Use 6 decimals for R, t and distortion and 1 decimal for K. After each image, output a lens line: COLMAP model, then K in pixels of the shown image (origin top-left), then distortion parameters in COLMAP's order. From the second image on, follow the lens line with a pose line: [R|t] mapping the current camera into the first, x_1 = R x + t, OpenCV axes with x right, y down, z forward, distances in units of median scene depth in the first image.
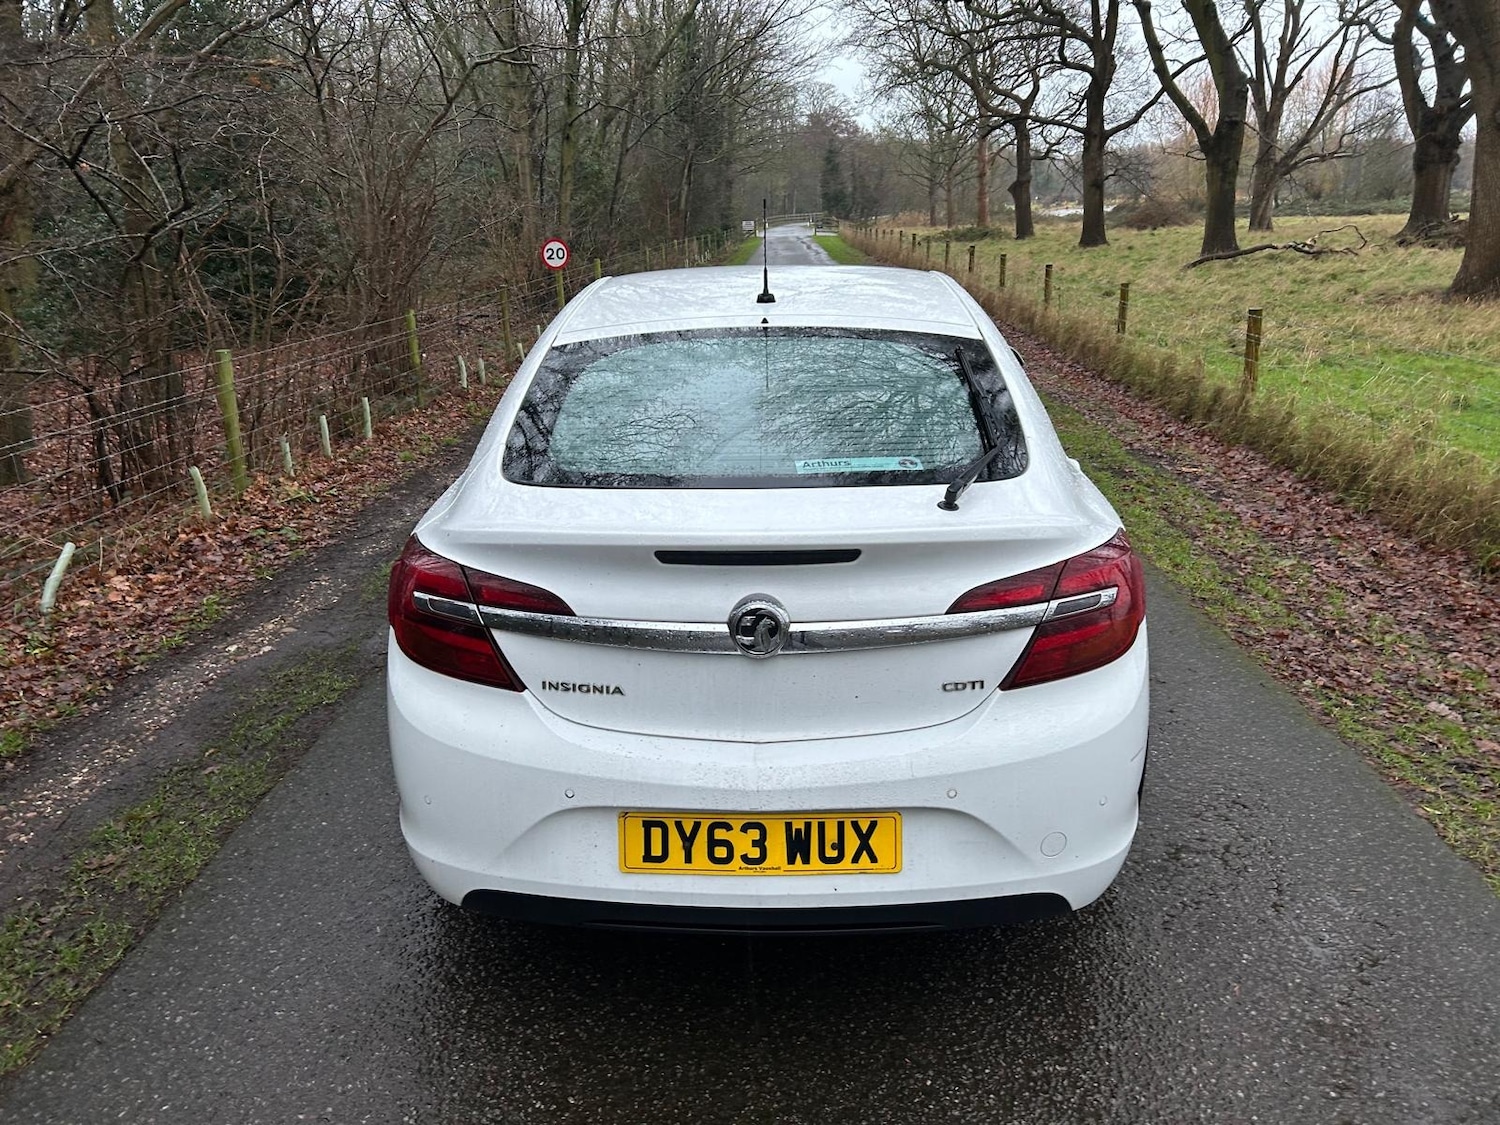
lens RADIAL K [[1130.0, 0, 750.0], [0, 1130.0, 562.5], [0, 0, 1]] dist [0.048600, -0.000661]
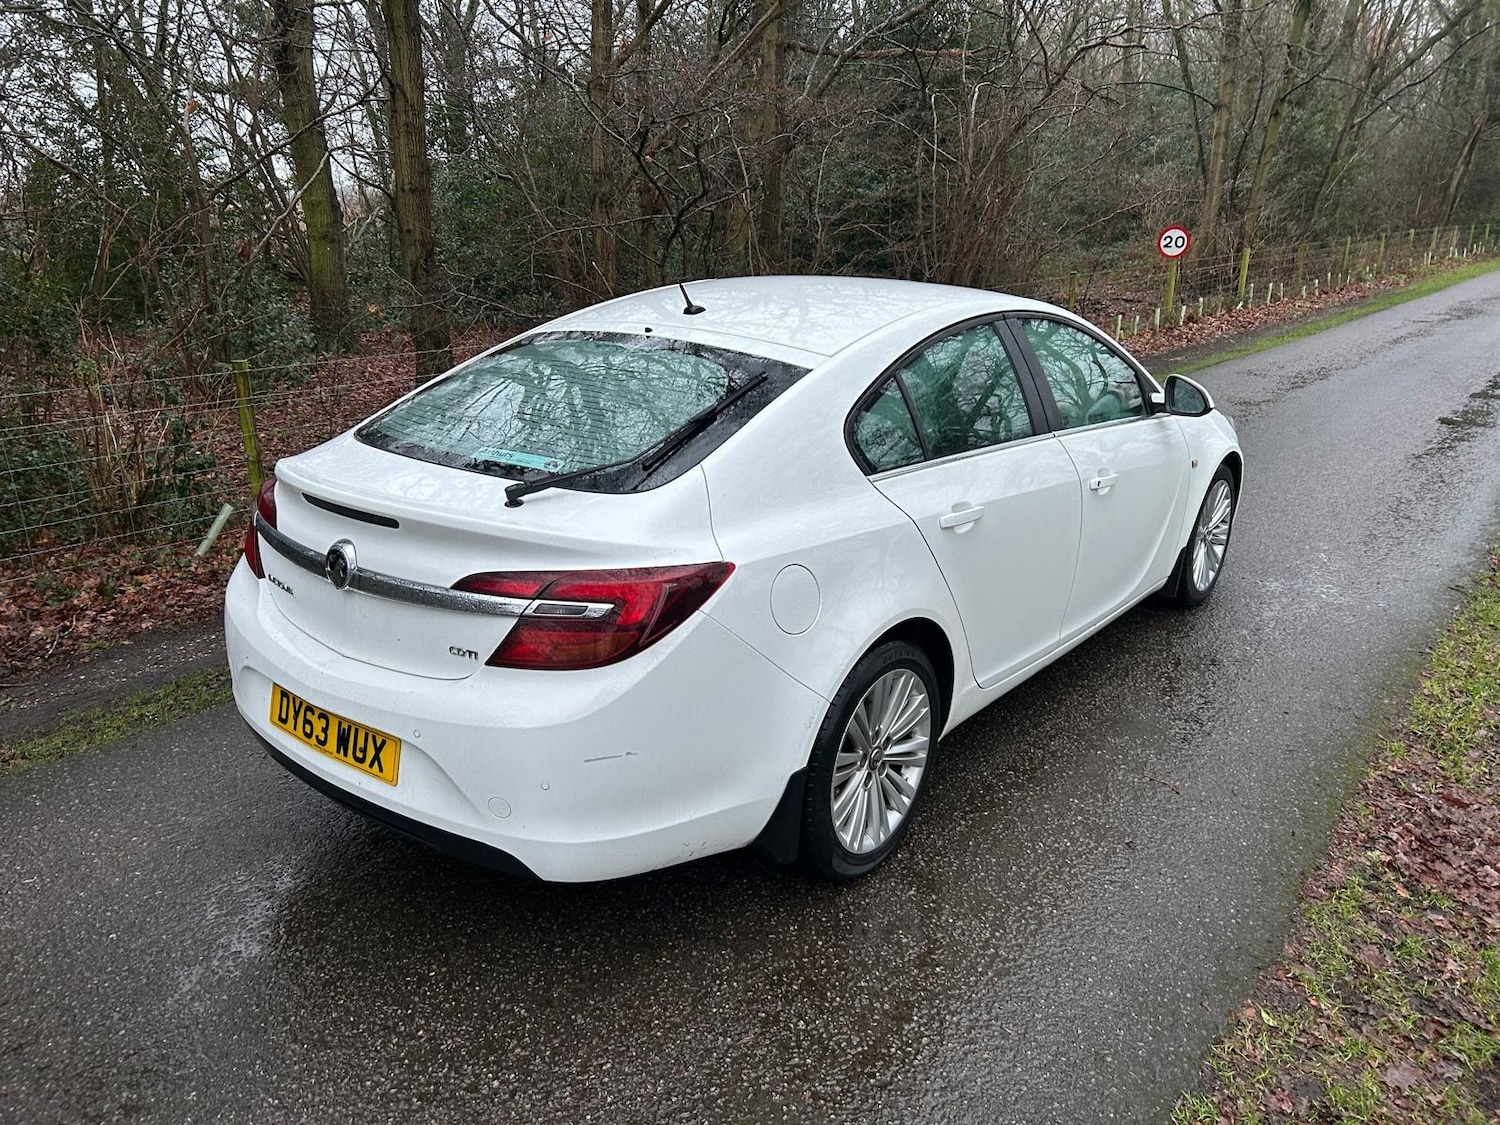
lens RADIAL K [[1130.0, 0, 750.0], [0, 1130.0, 562.5], [0, 0, 1]] dist [0.048600, -0.000661]
pose [[0.810174, 0.207472, -0.548246, 1.055493], [-0.182185, 0.978073, 0.100905, -0.155276], [0.557160, 0.018132, 0.830207, 0.189663]]
